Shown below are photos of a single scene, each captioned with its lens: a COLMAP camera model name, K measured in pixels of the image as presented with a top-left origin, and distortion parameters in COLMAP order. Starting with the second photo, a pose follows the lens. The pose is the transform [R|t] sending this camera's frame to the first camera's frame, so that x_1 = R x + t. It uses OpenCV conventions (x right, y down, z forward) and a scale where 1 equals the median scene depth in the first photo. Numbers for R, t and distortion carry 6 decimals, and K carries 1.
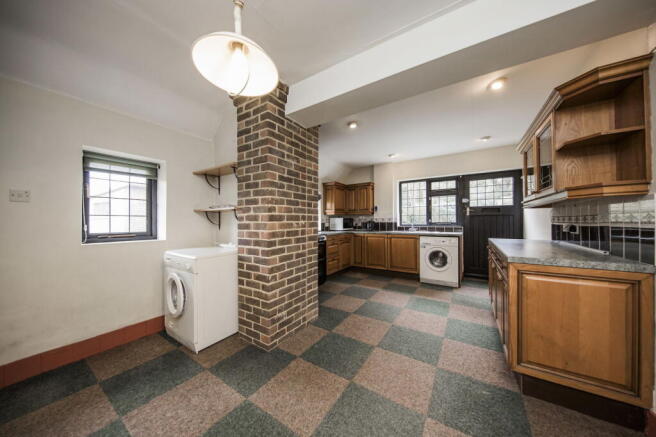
lens RADIAL K [[209.7, 0, 333.2], [0, 209.7, 219.1], [0, 0, 1]] dist [0.000841, -0.000017]
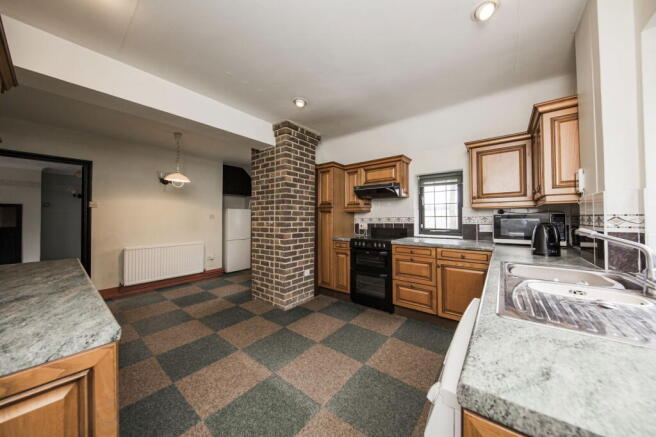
lens RADIAL K [[209.7, 0, 331.8], [0, 209.7, 218.0], [0, 0, 1]] dist [0.000841, -0.000017]
pose [[-0.070710, -0.010166, -0.997445, 1.095759], [0.000237, 0.999948, -0.010208, 0.003276], [0.997497, -0.000958, -0.070704, 1.448353]]
